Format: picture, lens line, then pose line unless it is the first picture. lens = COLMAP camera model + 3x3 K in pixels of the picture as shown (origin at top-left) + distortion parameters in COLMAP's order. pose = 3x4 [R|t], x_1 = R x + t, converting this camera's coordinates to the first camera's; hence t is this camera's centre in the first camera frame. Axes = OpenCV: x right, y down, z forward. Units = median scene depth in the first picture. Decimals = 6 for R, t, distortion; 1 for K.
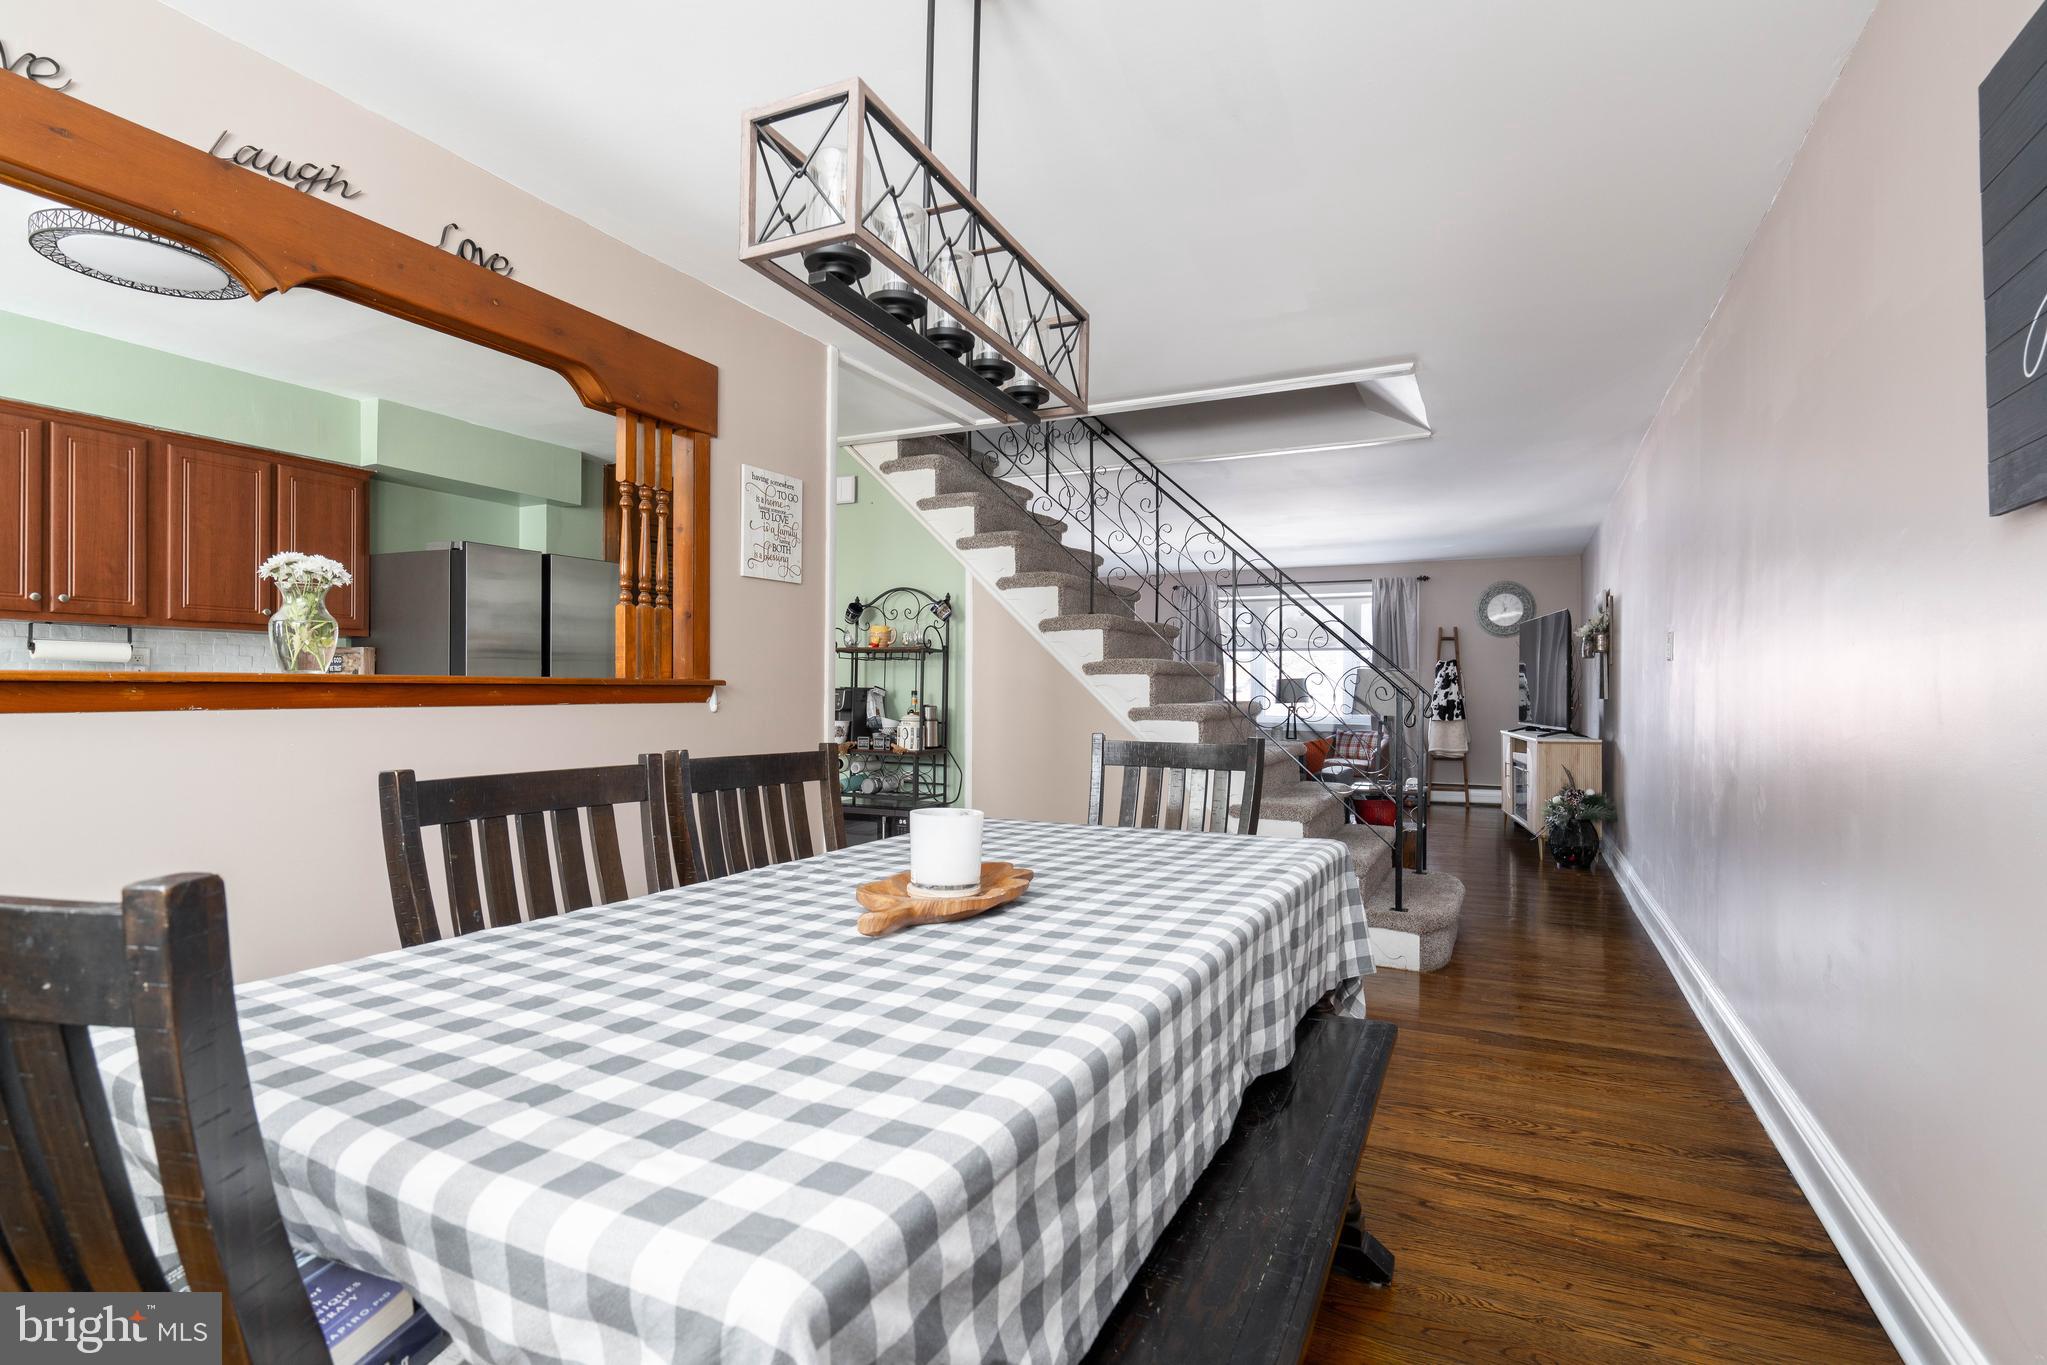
lens RADIAL K [[989.8, 0, 1025.1], [0, 989.8, 683.5], [0, 0, 1]] dist [-0.004787, -0.000586]
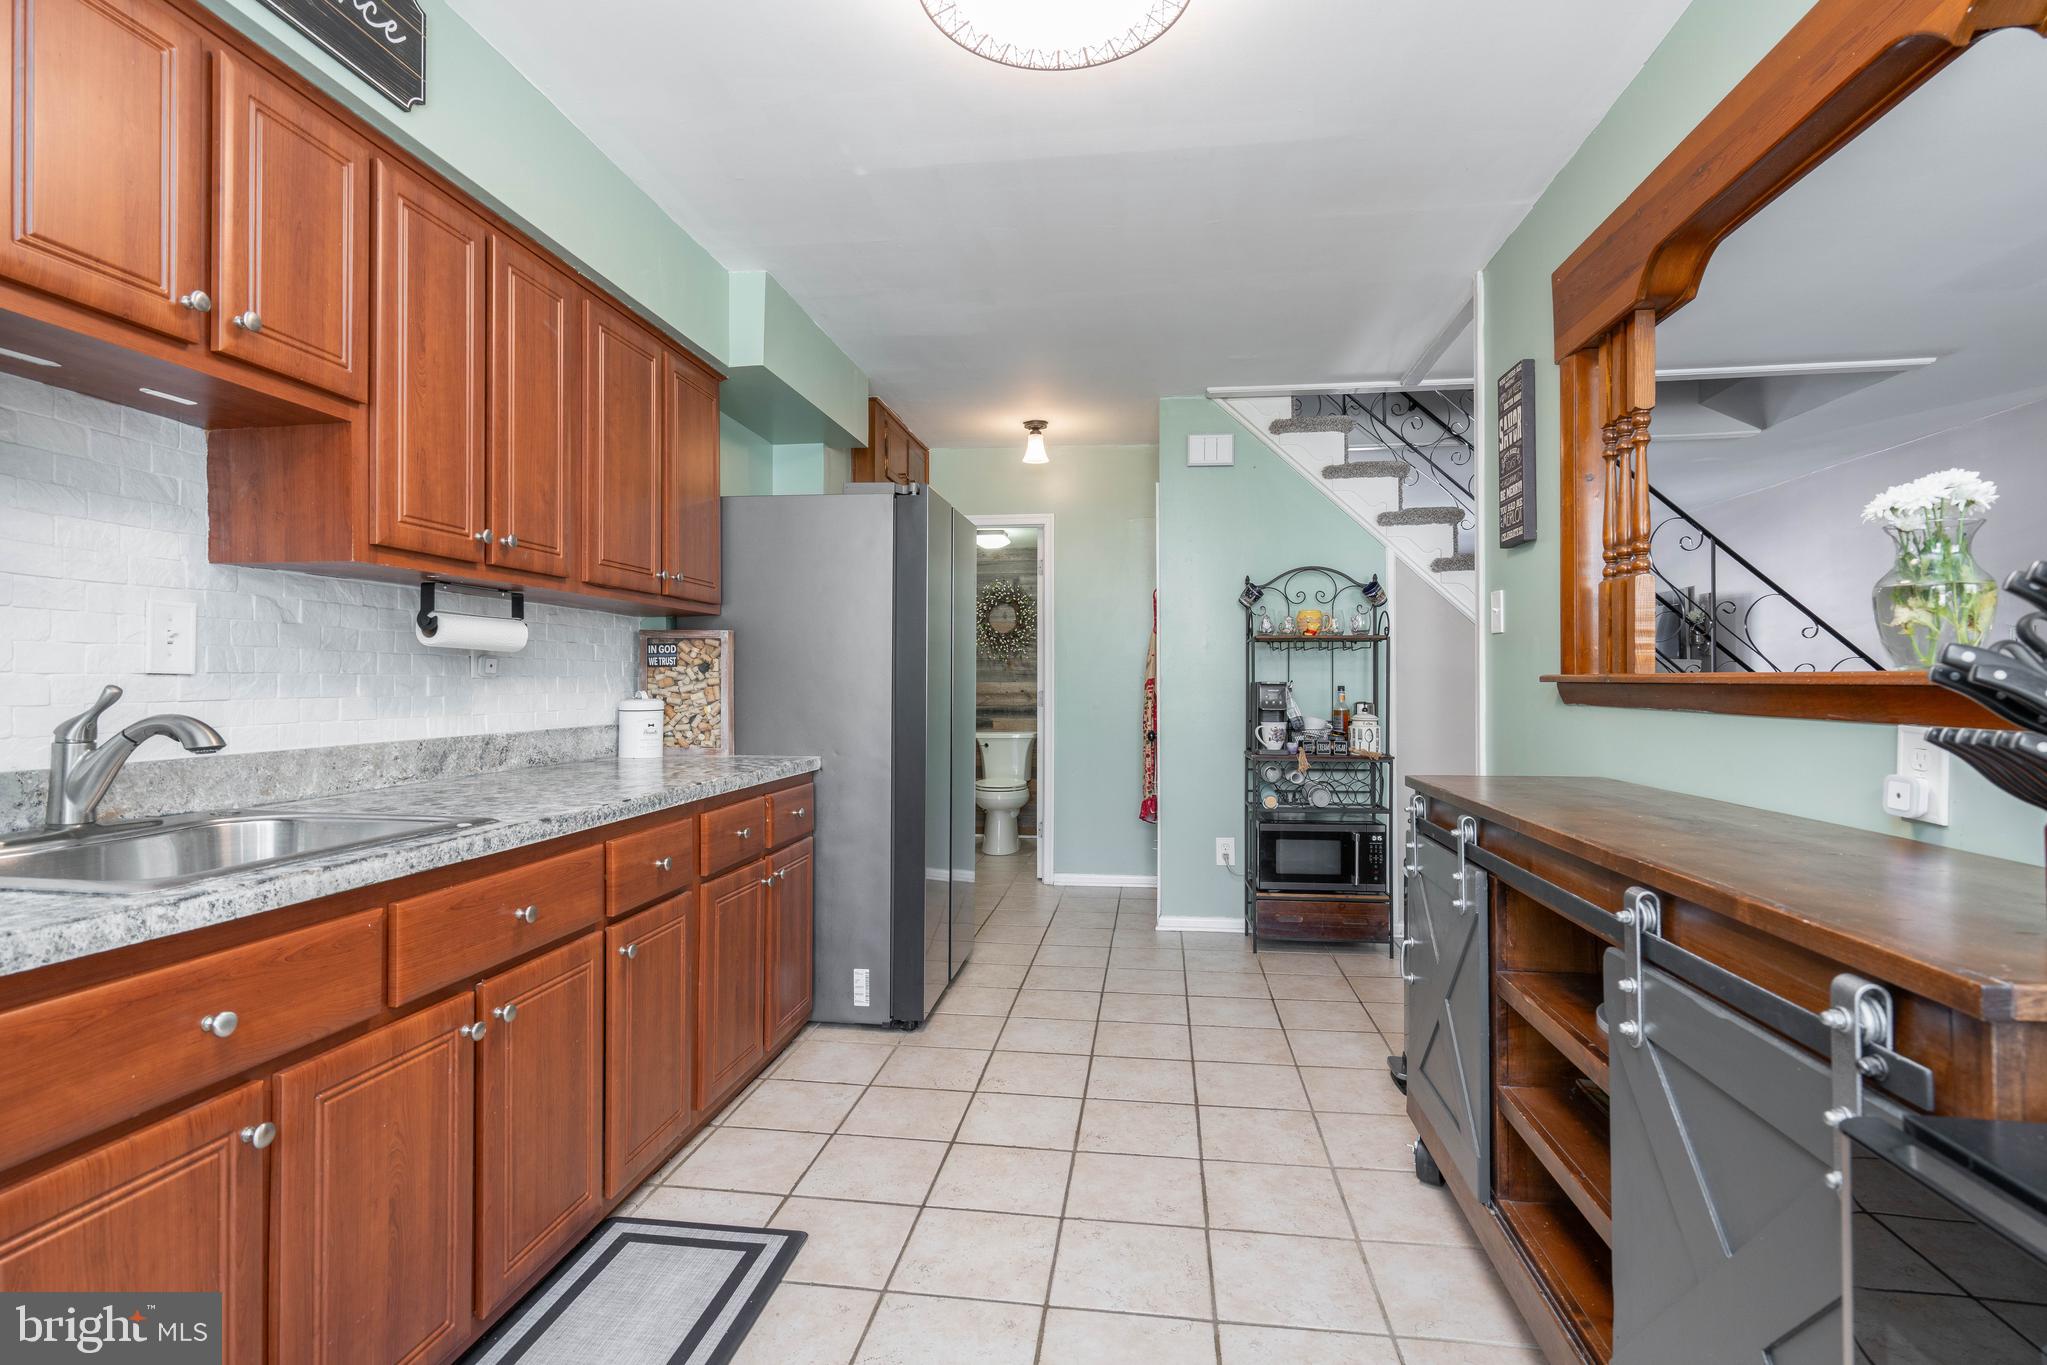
lens RADIAL K [[989.8, 0, 1025.5], [0, 989.8, 678.3], [0, 0, 1]] dist [-0.004787, -0.000586]
pose [[0.951234, -0.009205, 0.308333, -0.637947], [0.009790, 0.999952, -0.000350, -0.001801], [-0.308315, 0.003351, 0.951278, 0.259233]]
